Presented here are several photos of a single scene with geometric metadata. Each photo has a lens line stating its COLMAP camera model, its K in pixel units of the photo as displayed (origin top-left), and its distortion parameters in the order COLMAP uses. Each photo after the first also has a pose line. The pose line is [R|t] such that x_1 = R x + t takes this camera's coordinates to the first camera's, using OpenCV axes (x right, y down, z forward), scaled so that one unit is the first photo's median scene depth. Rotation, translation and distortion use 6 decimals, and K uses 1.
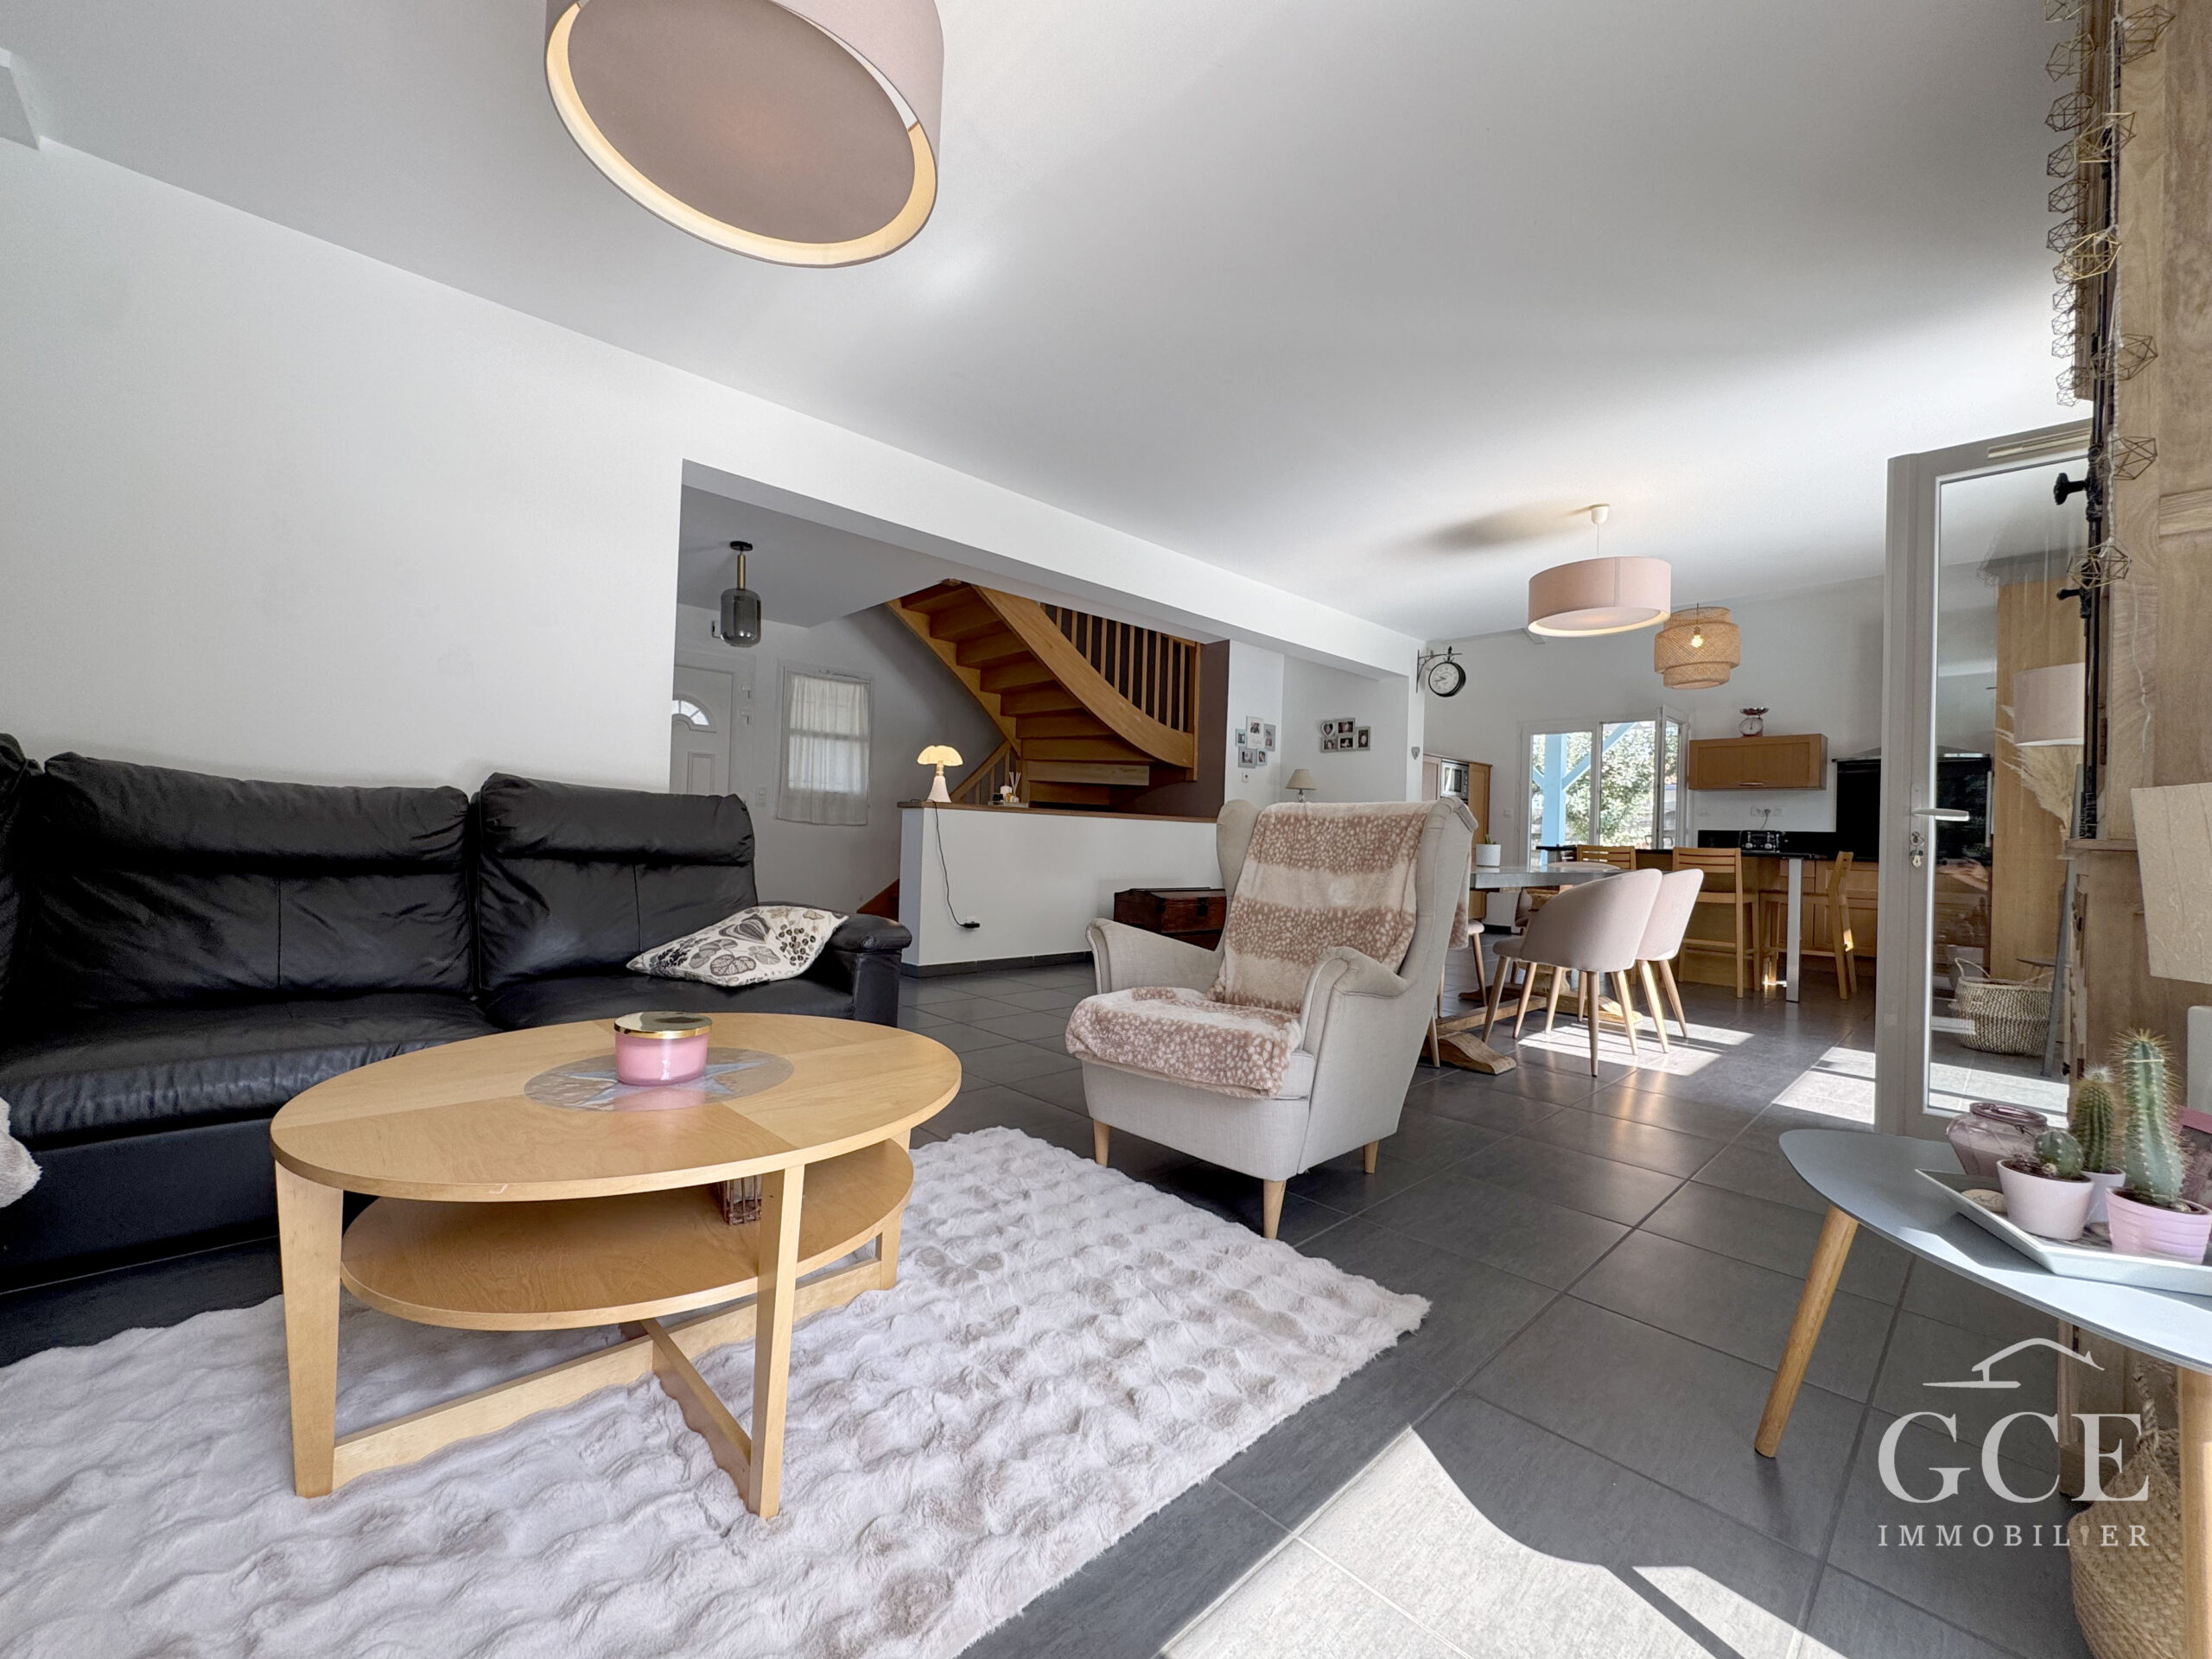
lens RADIAL K [[884.6, 0, 1103.8], [0, 884.6, 828.4], [0, 0, 1]] dist [0.000091, 0.000191]
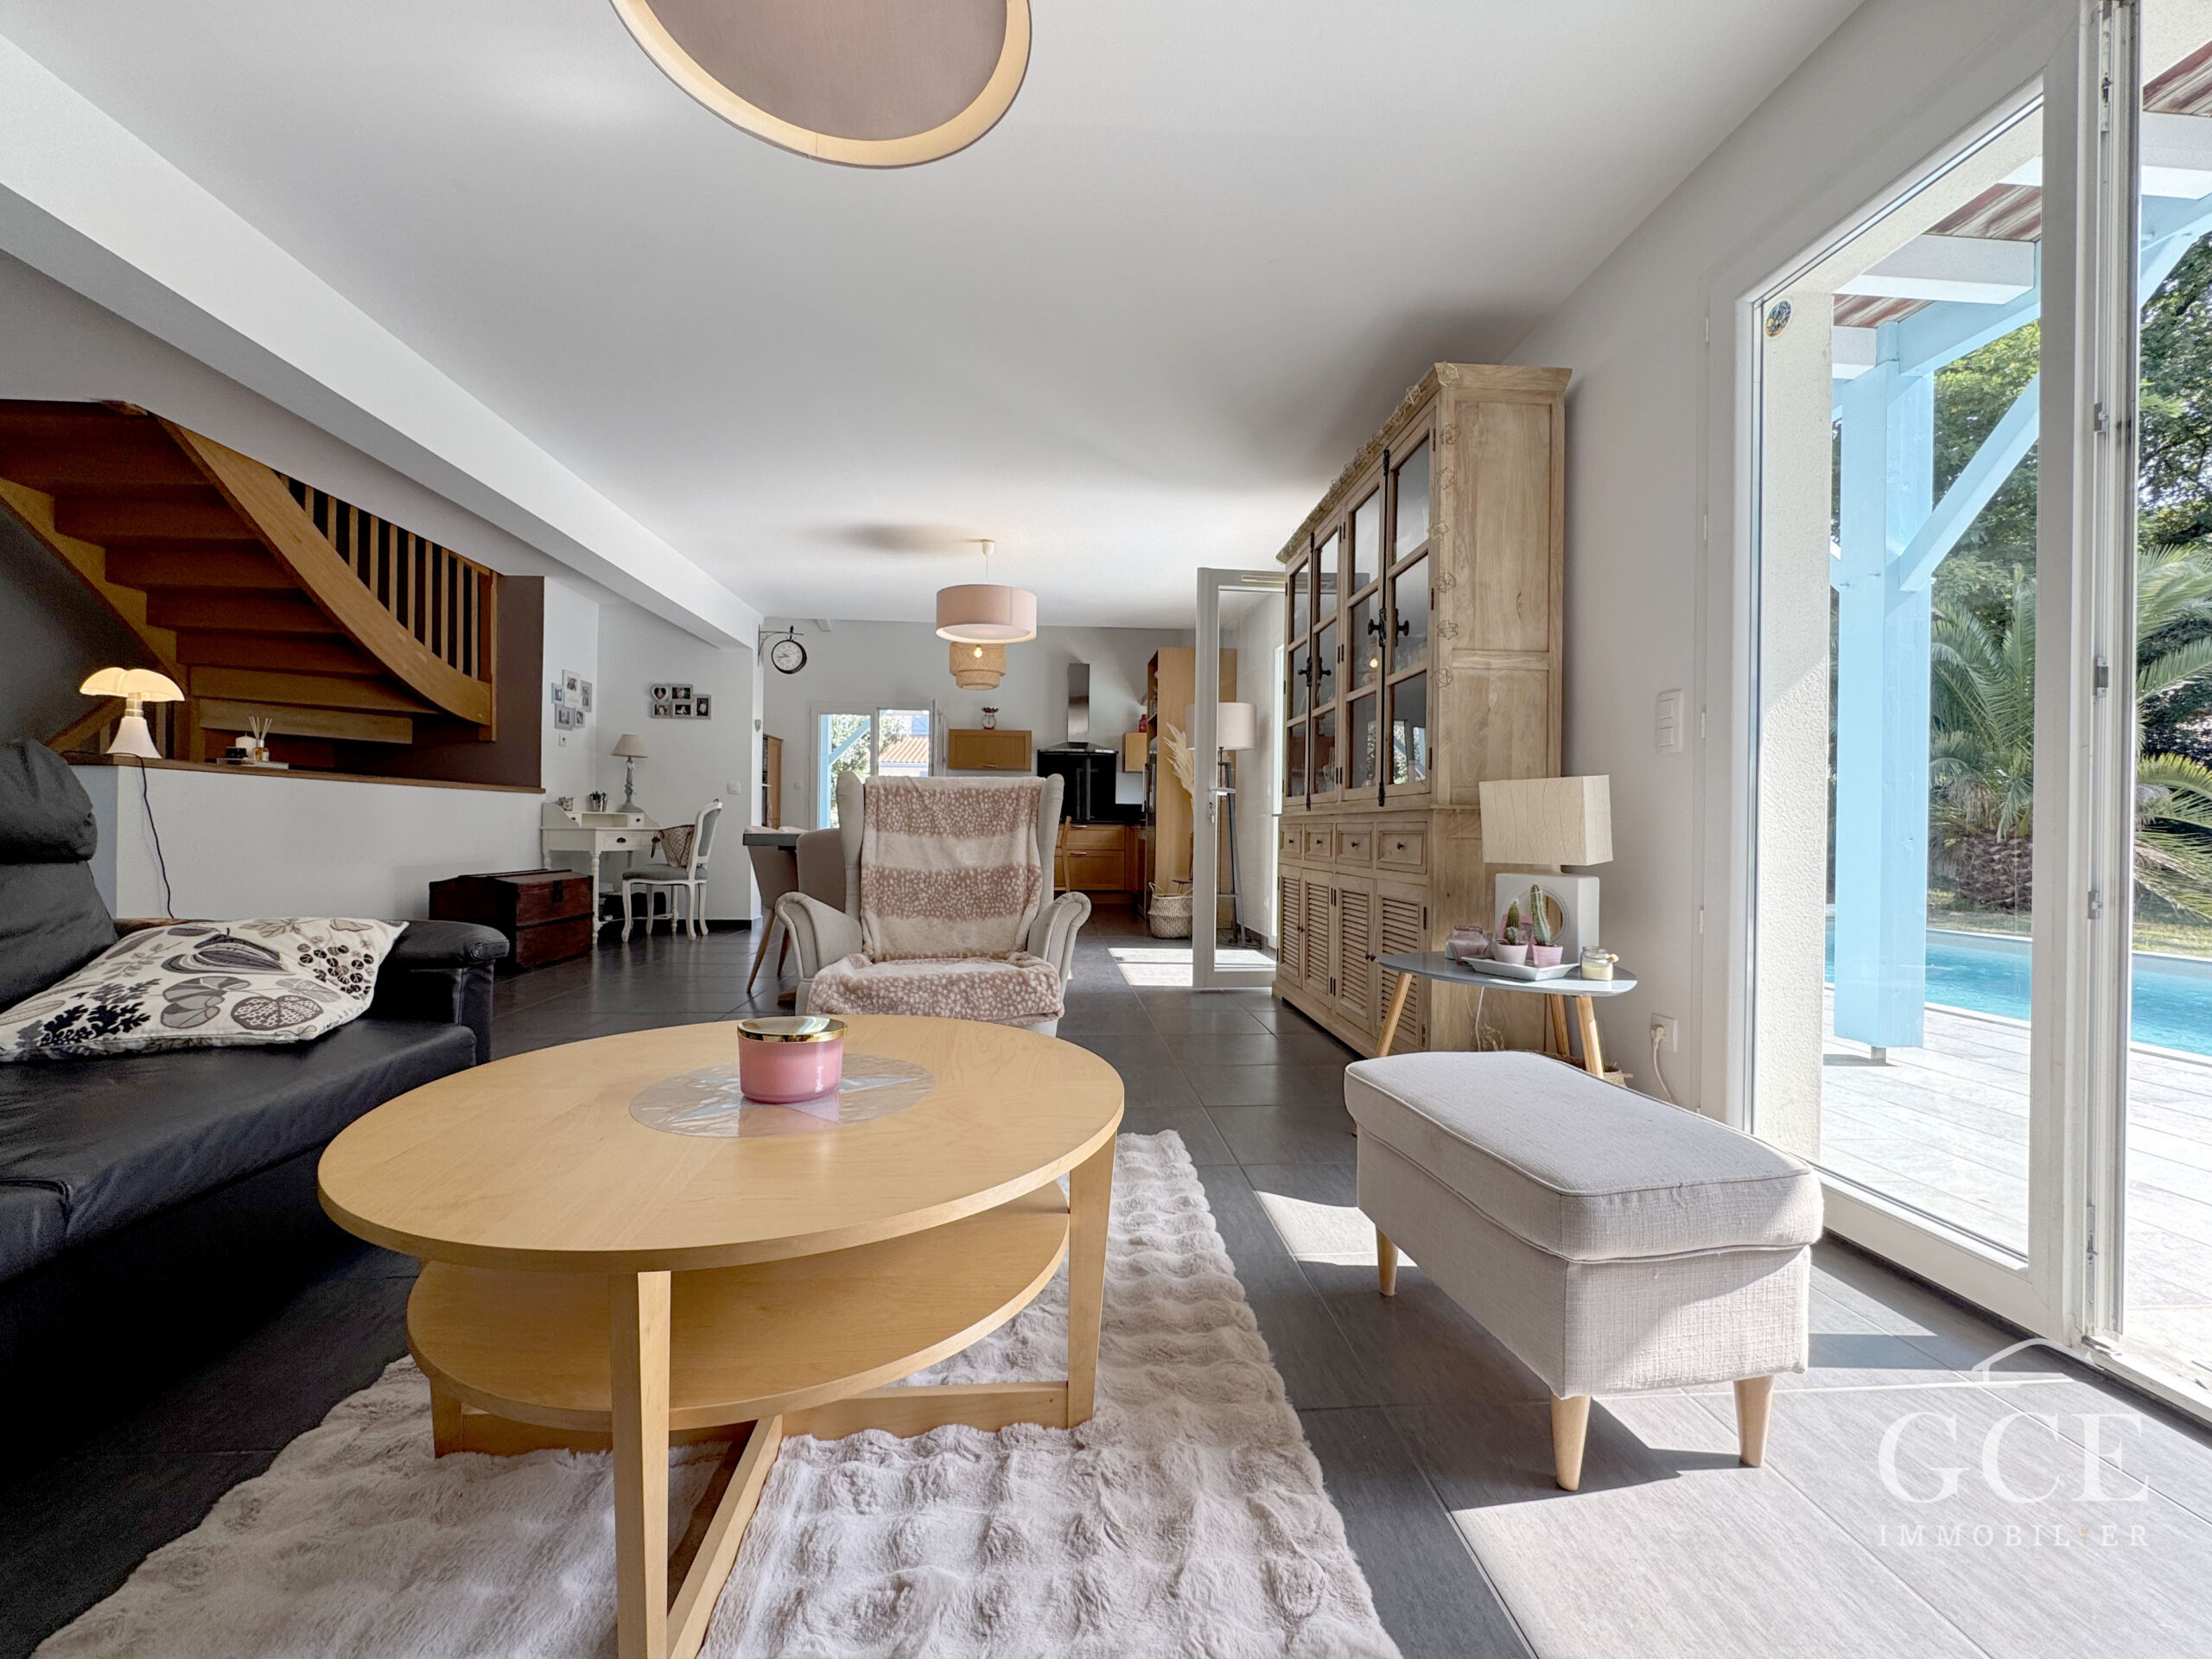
lens RADIAL K [[884.6, 0, 1103.8], [0, 884.6, 828.4], [0, 0, 1]] dist [0.000091, 0.000191]
pose [[0.630873, -0.024467, 0.775500, -0.191285], [-0.000204, 0.999497, 0.031700, 0.000660], [-0.775886, -0.020157, 0.630551, 0.047938]]
